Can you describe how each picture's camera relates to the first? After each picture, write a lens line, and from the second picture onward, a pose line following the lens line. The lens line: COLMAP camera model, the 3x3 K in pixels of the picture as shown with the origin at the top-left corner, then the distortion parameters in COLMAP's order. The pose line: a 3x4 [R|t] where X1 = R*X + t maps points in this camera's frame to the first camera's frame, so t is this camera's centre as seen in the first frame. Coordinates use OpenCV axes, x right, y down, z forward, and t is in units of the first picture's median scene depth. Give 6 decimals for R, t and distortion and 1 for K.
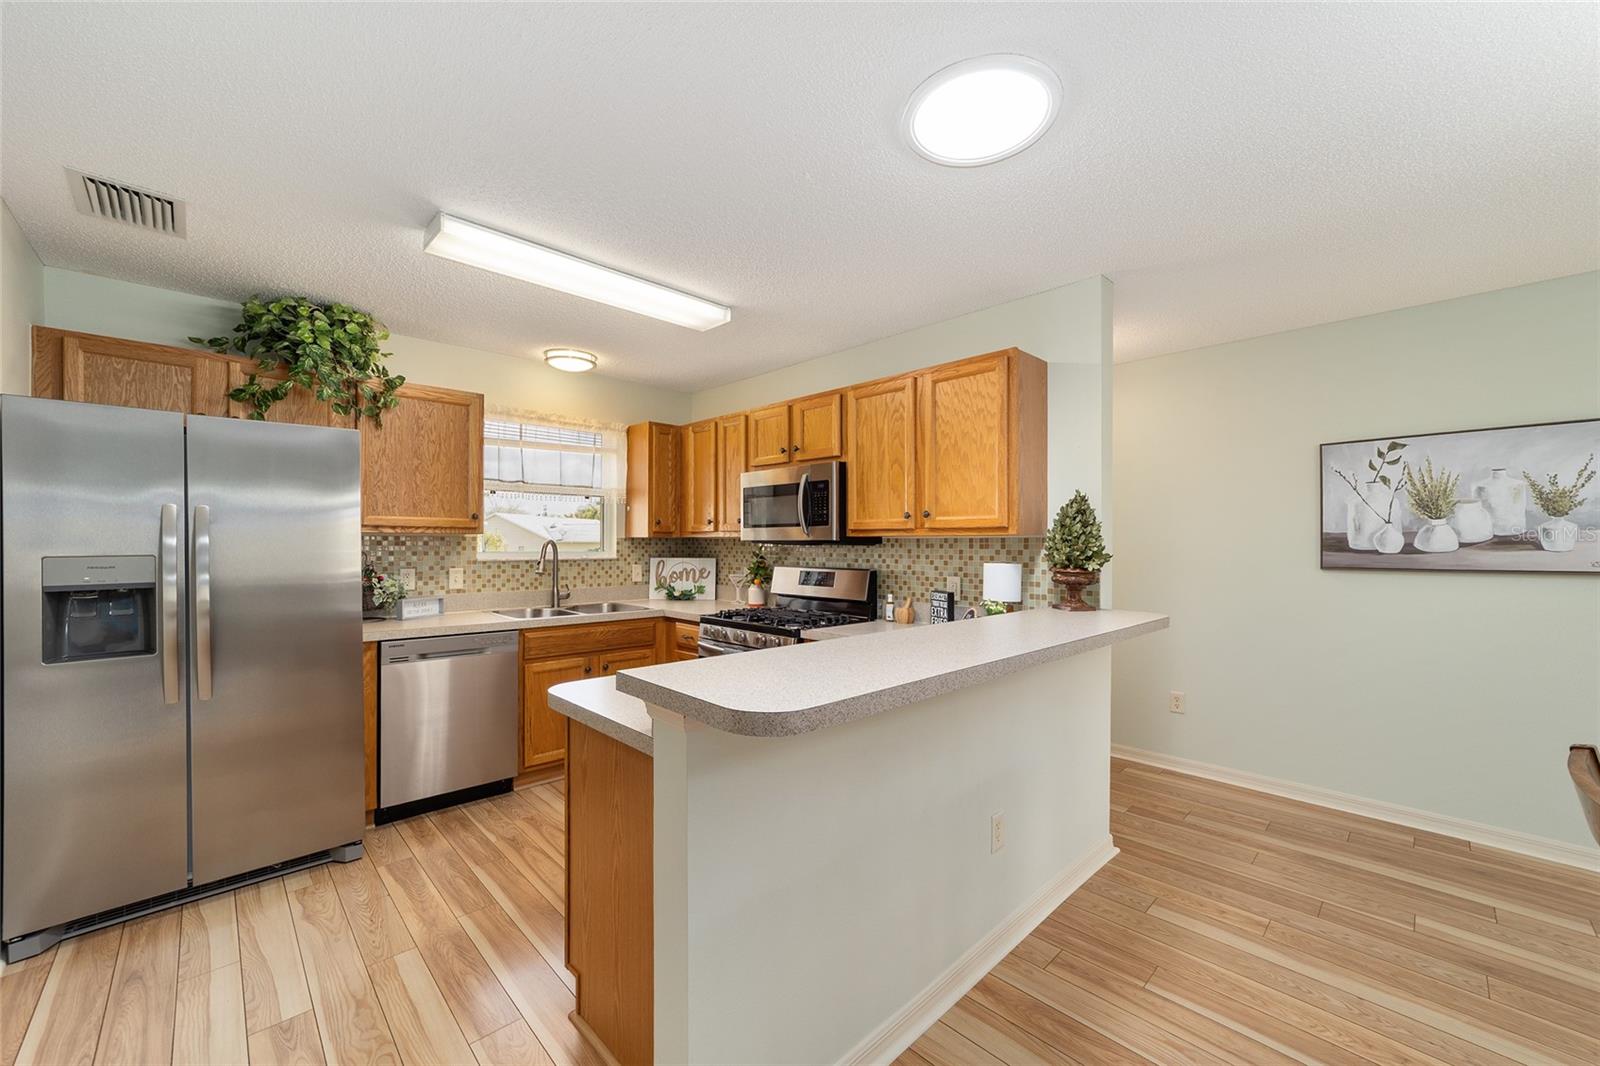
lens RADIAL K [[614.3, 0, 793.9], [0, 614.3, 545.8], [0, 0, 1]] dist [-0.015103, 0.007764]
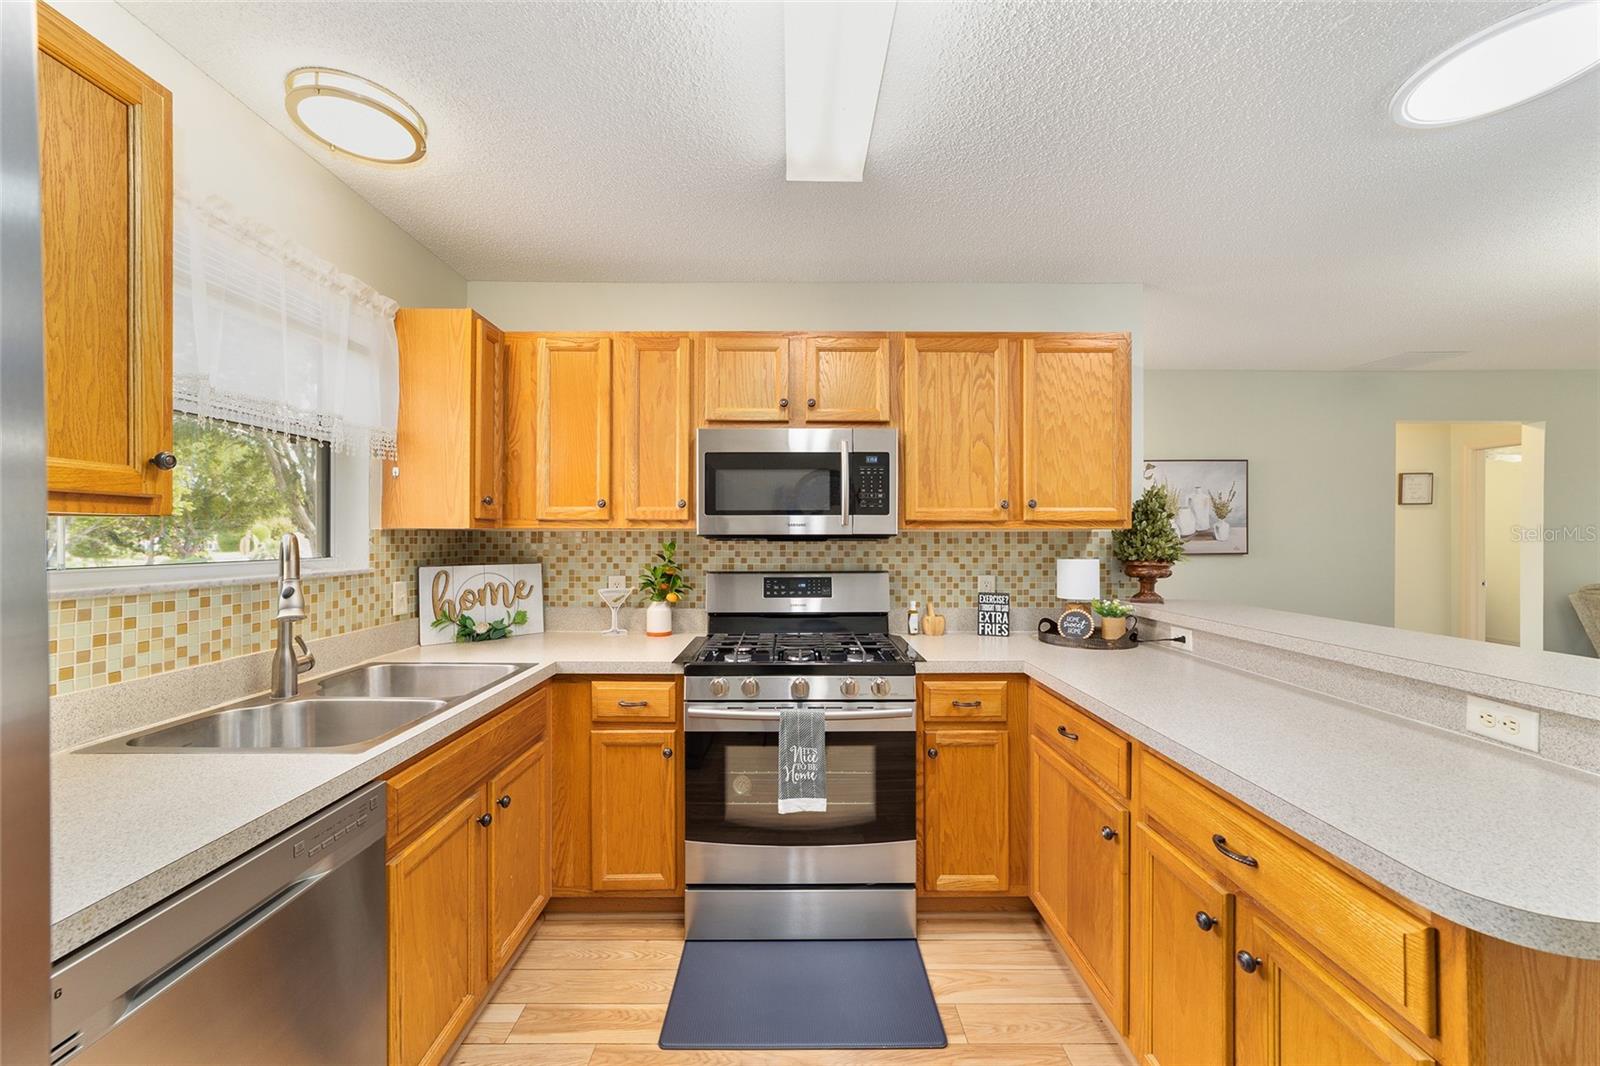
lens RADIAL K [[614.3, 0, 793.8], [0, 614.3, 535.1], [0, 0, 1]] dist [-0.015103, 0.007764]
pose [[0.692628, -0.002482, 0.721291, -0.582252], [0.004678, 0.999989, -0.001050, -0.008355], [-0.721280, 0.004101, 0.692631, 0.605890]]
